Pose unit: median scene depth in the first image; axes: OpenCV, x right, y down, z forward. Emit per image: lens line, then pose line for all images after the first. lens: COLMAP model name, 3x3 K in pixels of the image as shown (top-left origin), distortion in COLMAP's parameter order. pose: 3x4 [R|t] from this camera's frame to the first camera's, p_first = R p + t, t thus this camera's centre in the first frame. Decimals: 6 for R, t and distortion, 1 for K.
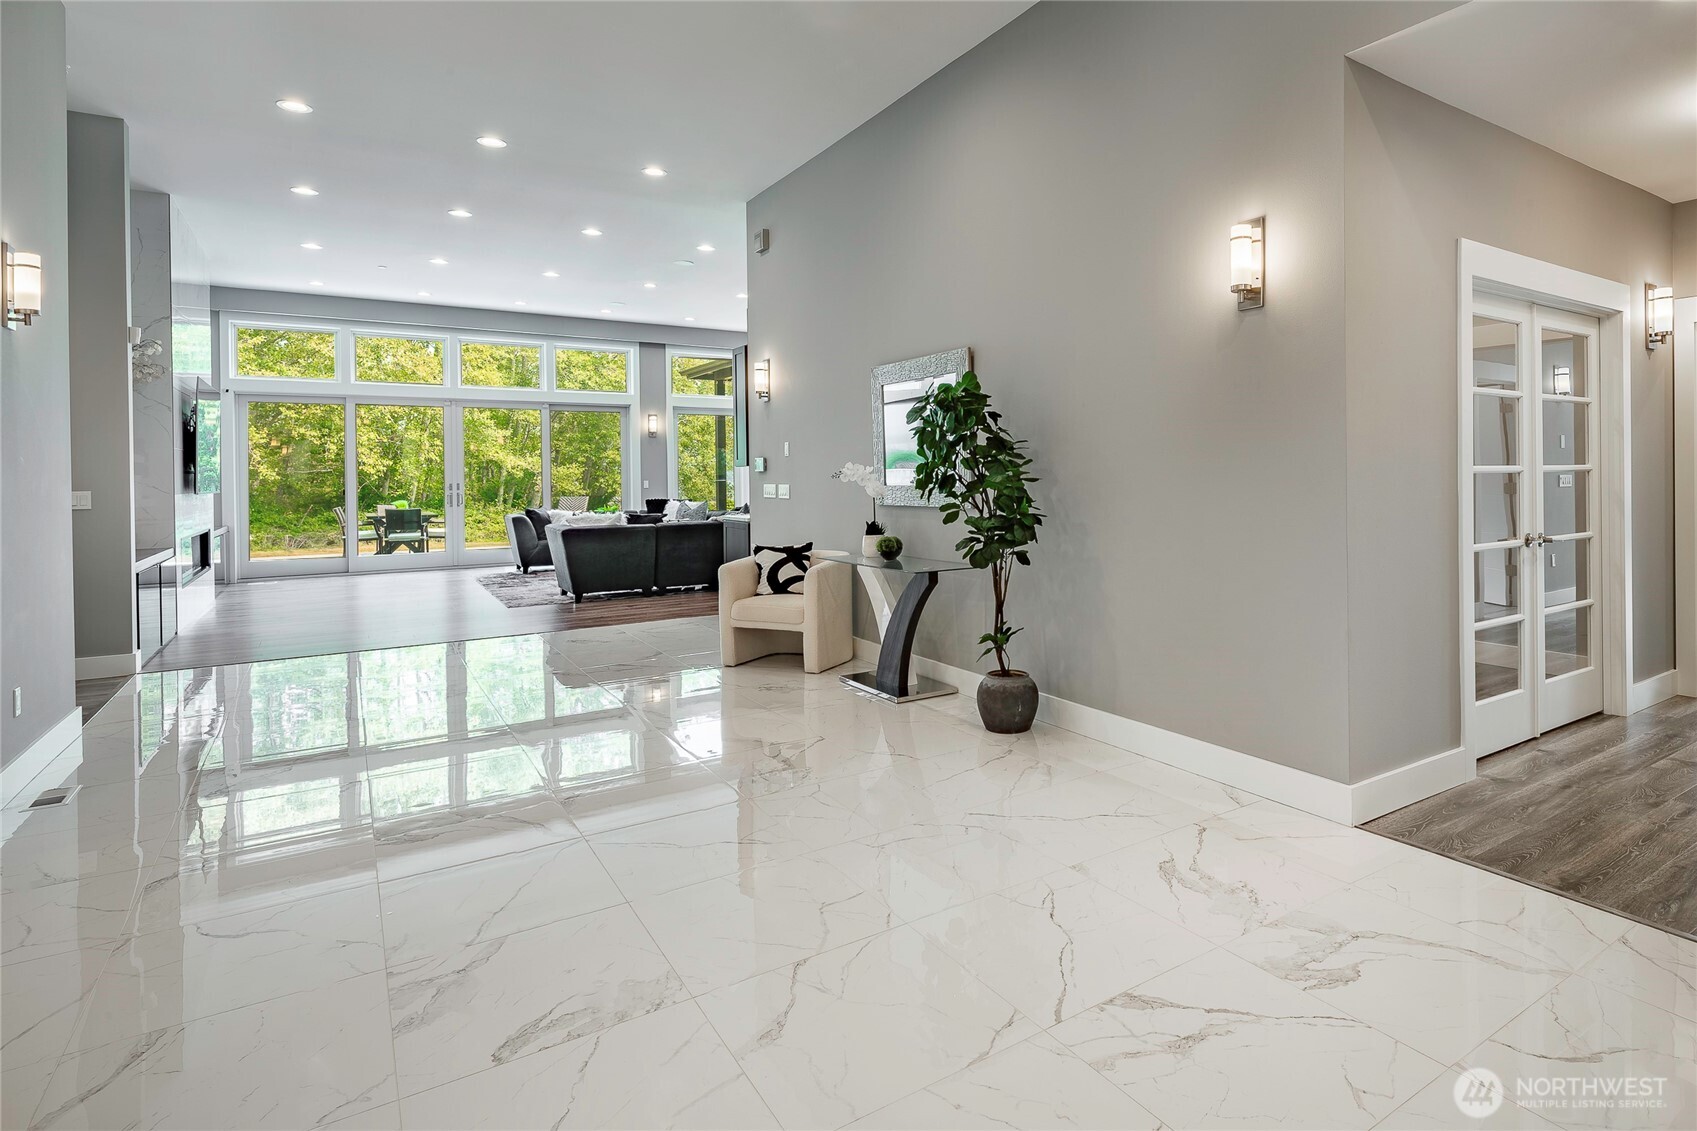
lens RADIAL K [[871.1, 0, 932.7], [0, 871.1, 474.0], [0, 0, 1]] dist [-0.004345, -0.000838]
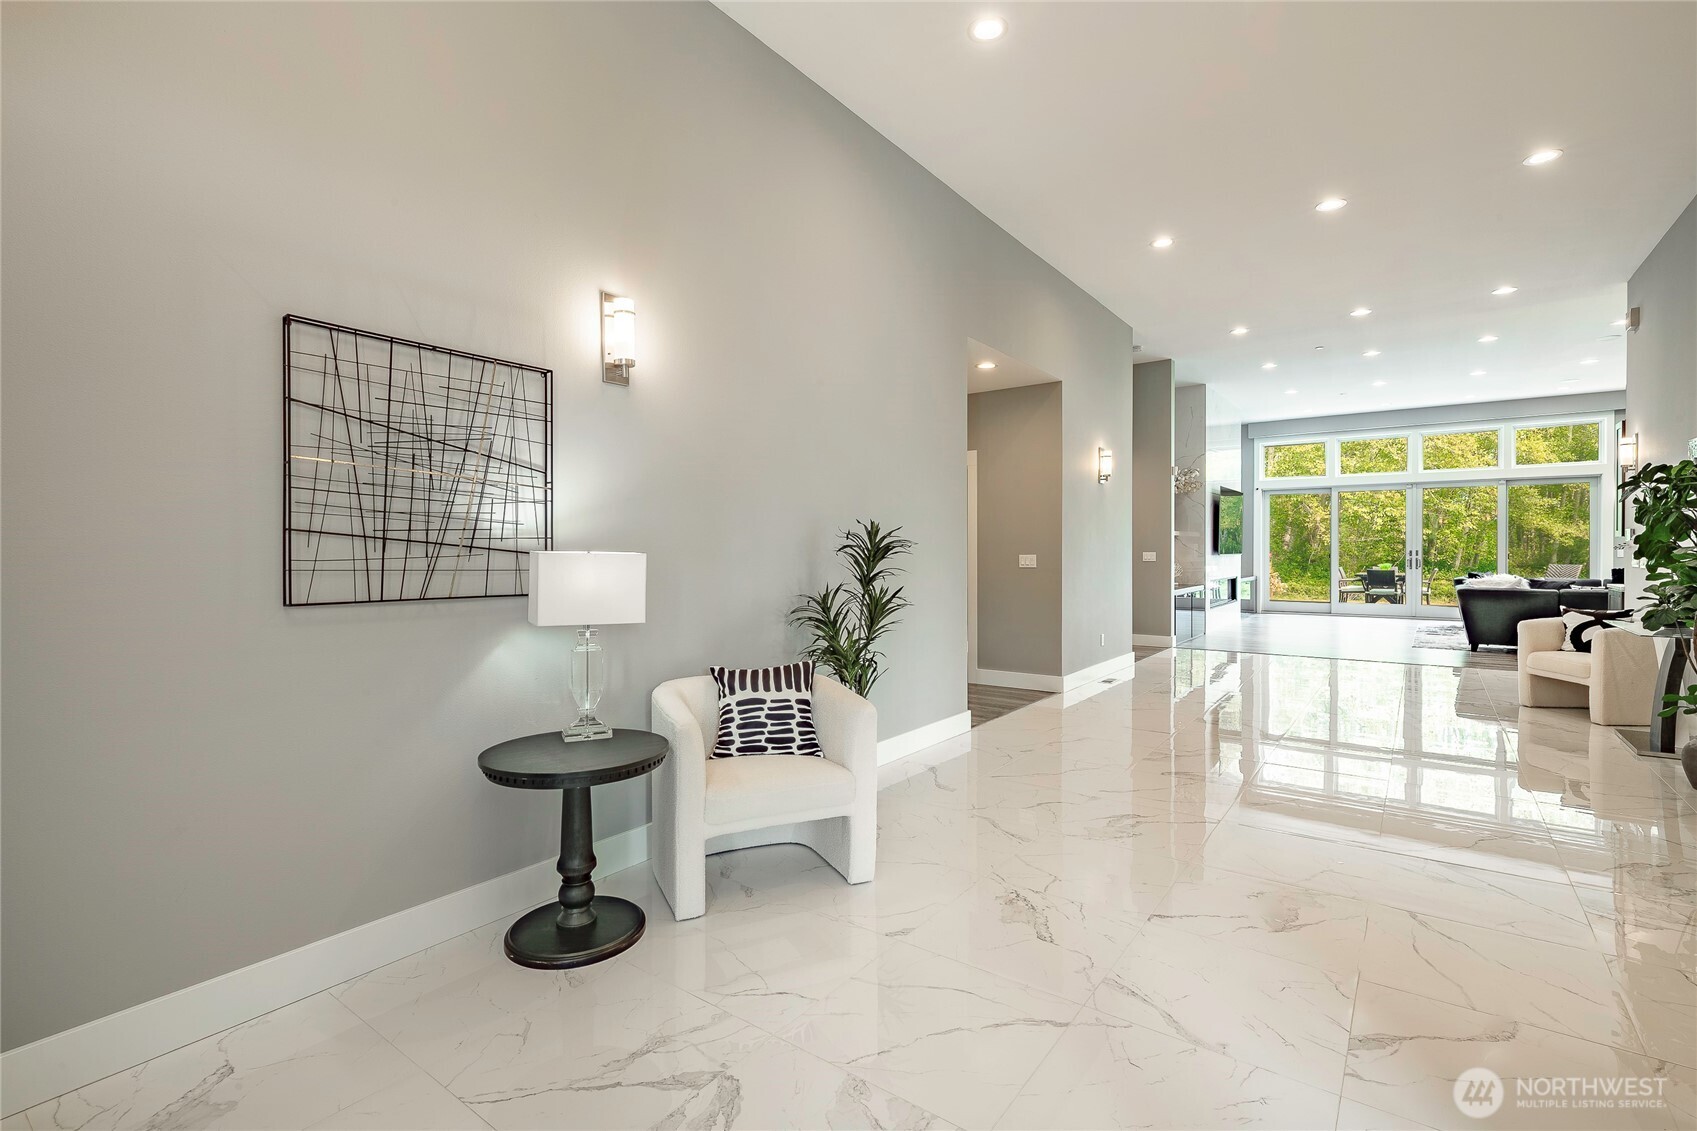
lens RADIAL K [[796.2, 0, 845.1], [0, 796.2, 557.2], [0, 0, 1]] dist [0.006303, -0.001831]
pose [[0.301944, 0.019809, -0.953120, 0.360325], [0.000061, 0.999784, 0.020798, -0.003902], [0.953326, -0.006337, 0.301877, -0.149091]]
